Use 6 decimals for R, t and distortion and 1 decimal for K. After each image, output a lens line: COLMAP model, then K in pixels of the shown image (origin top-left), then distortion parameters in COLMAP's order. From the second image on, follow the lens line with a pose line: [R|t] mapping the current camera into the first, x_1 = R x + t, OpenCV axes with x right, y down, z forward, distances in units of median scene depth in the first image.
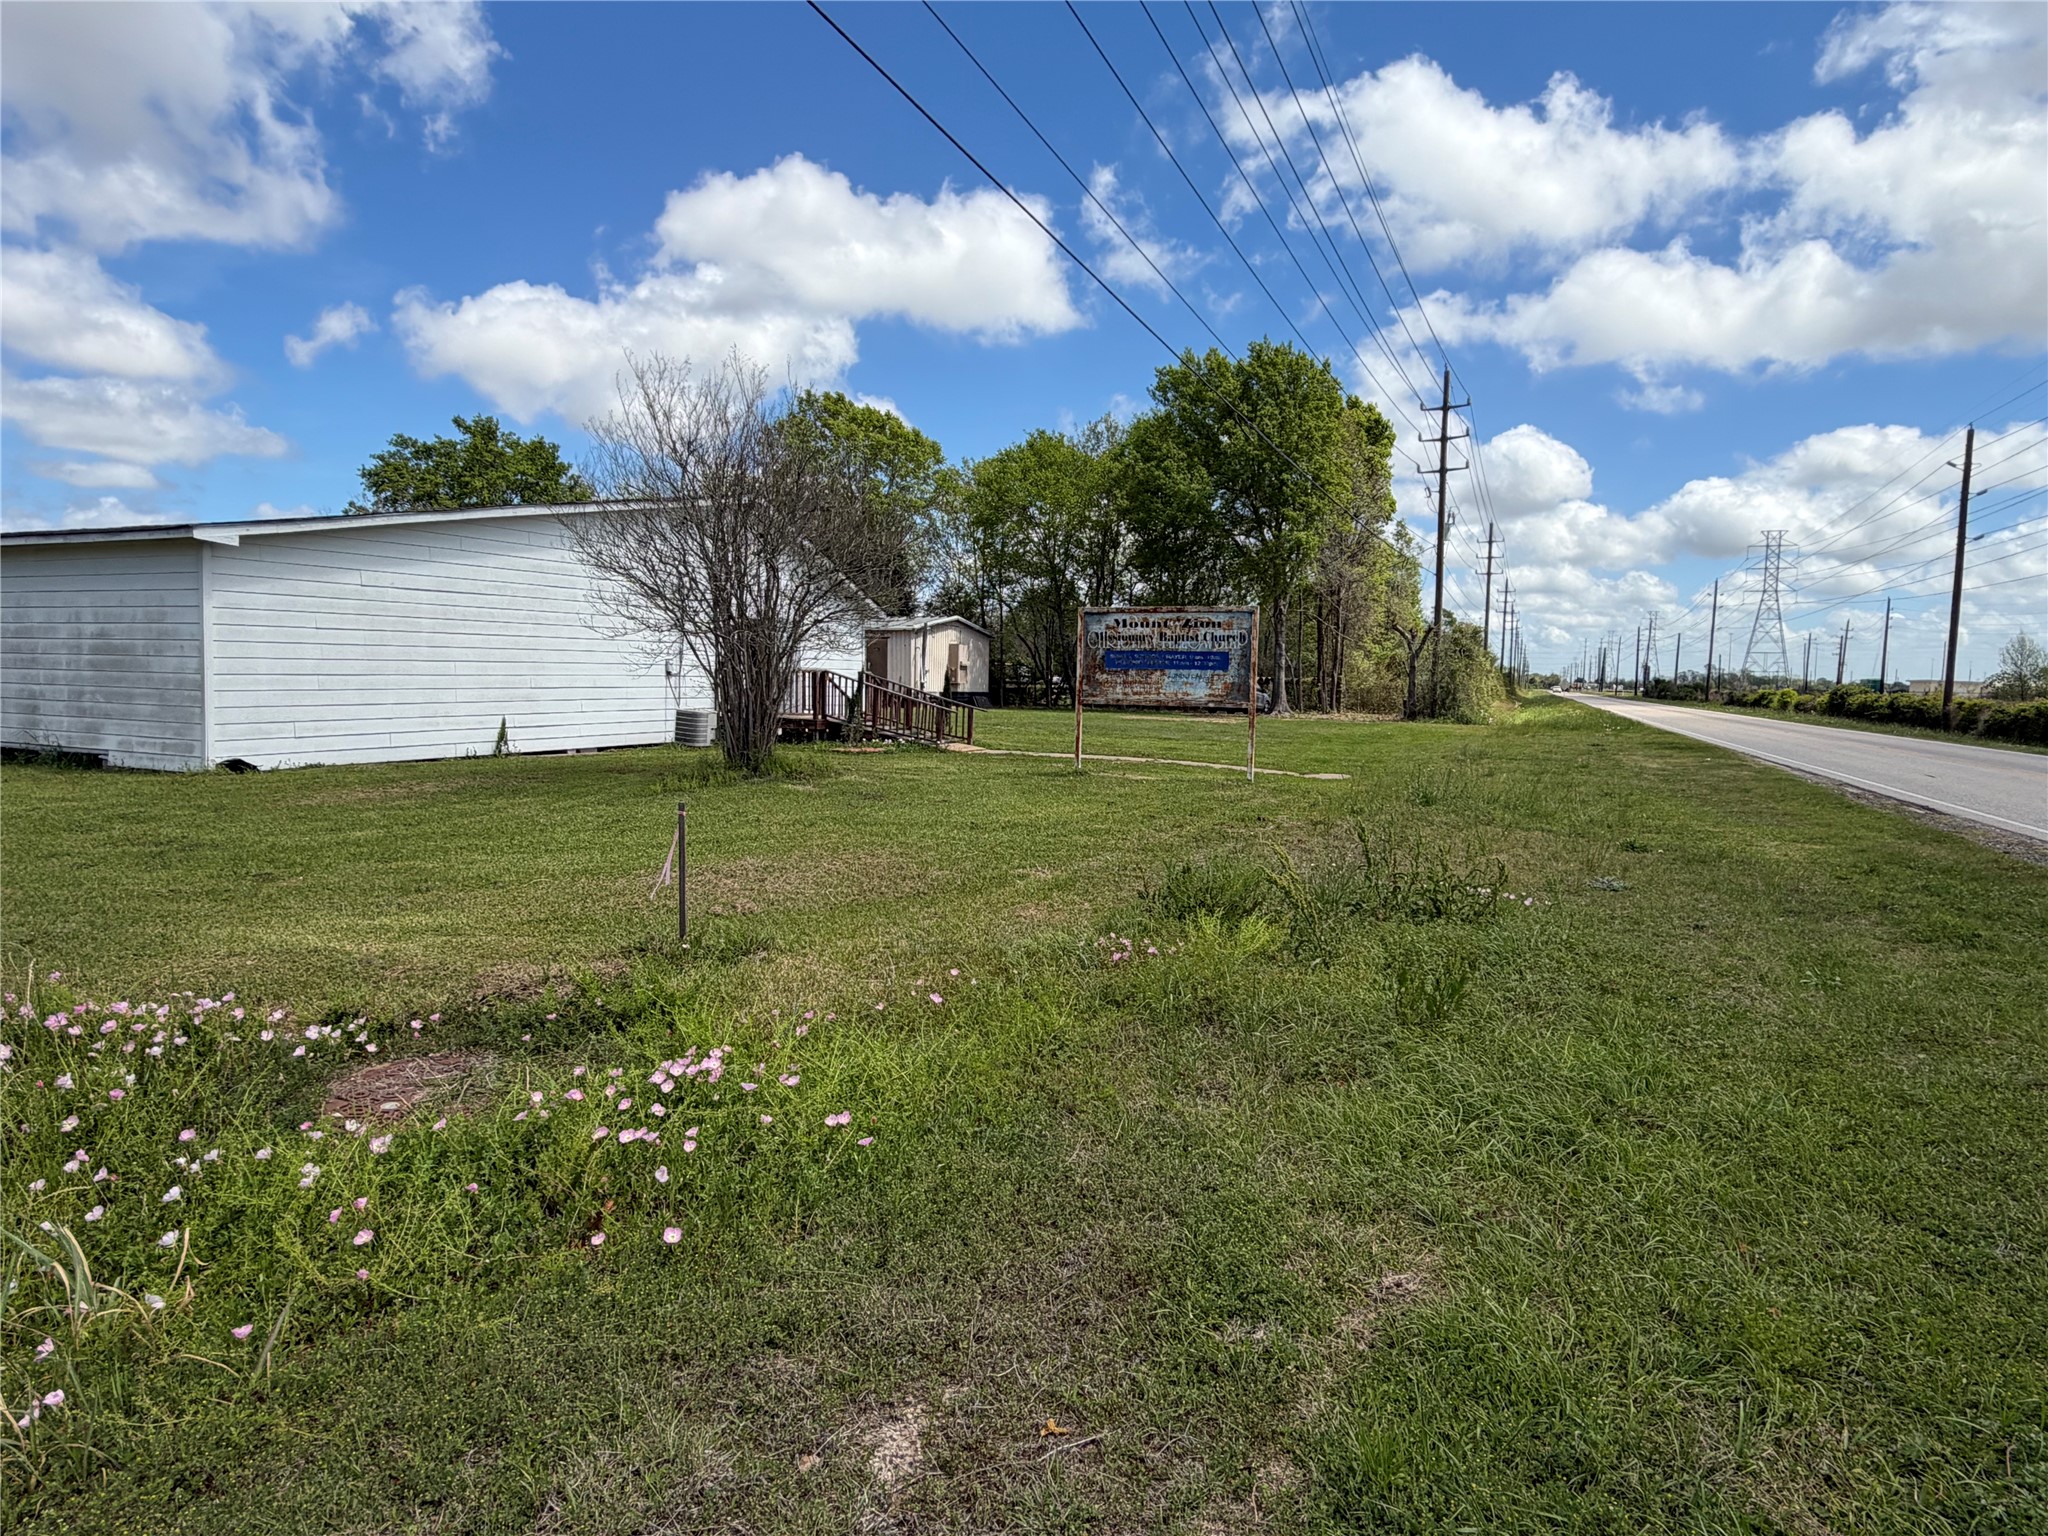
lens RADIAL K [[1175.0, 0, 1024.0], [0, 1175.0, 768.0], [0, 0, 1]] dist [-0.001949, -0.000426]
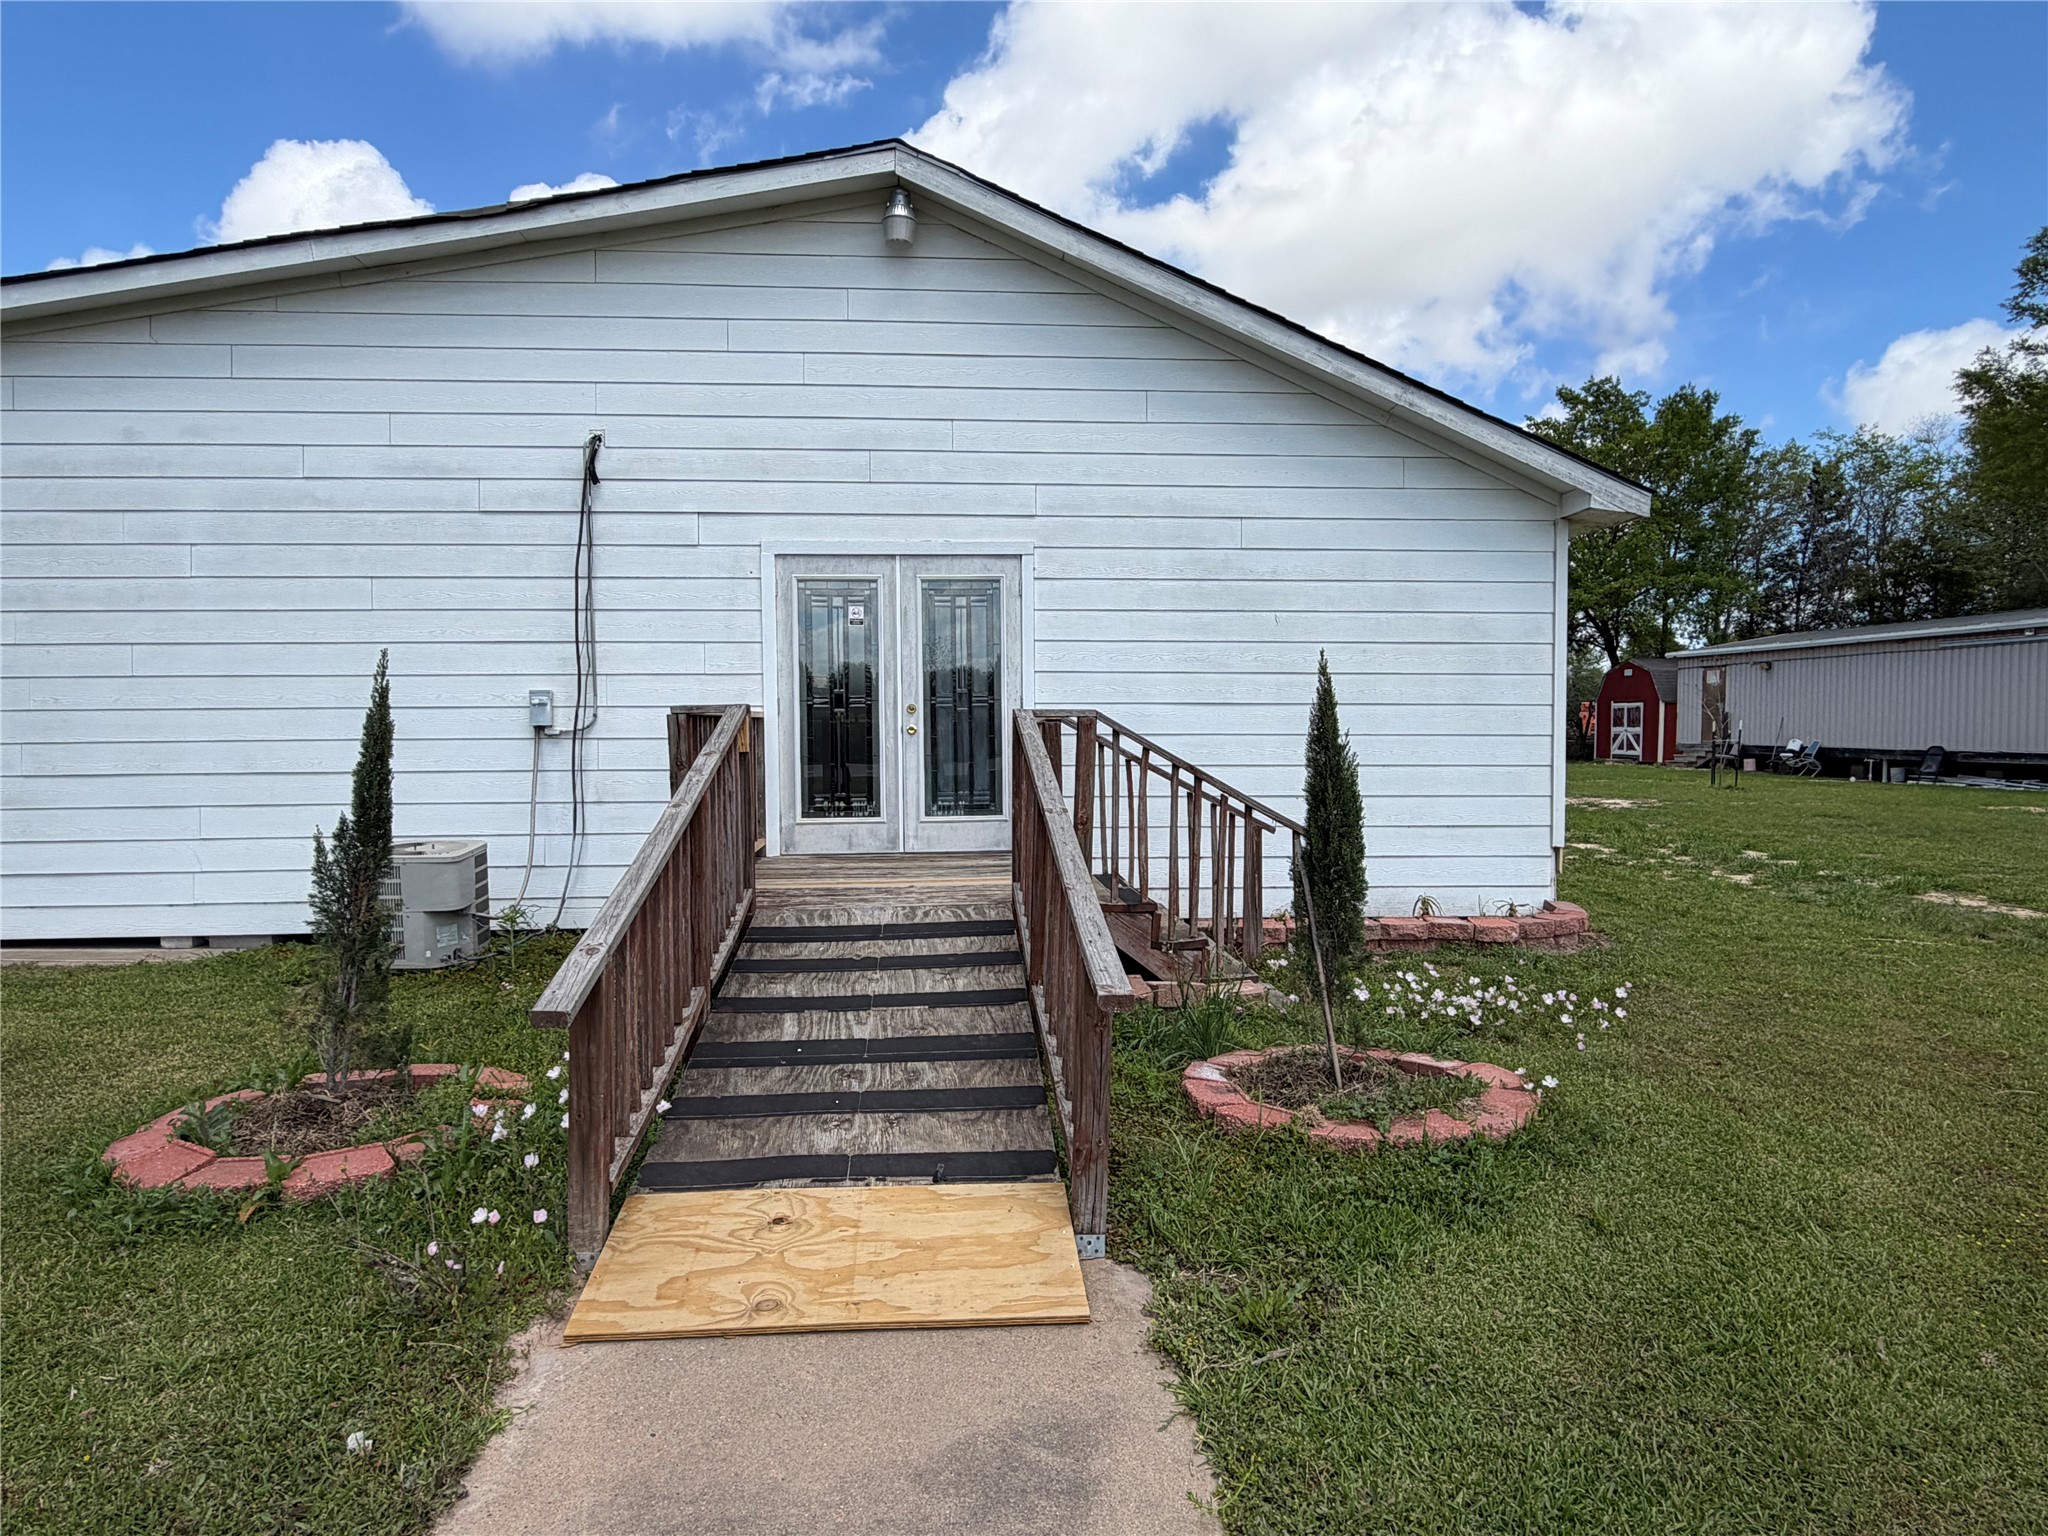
lens RADIAL K [[1175.0, 0, 1024.0], [0, 1175.0, 768.0], [0, 0, 1]] dist [-0.001949, -0.000426]
pose [[0.486036, 0.020989, -0.873686, 0.070605], [-0.053963, 0.998525, -0.006032, -0.075819], [0.872271, 0.050079, 0.486452, 0.962228]]
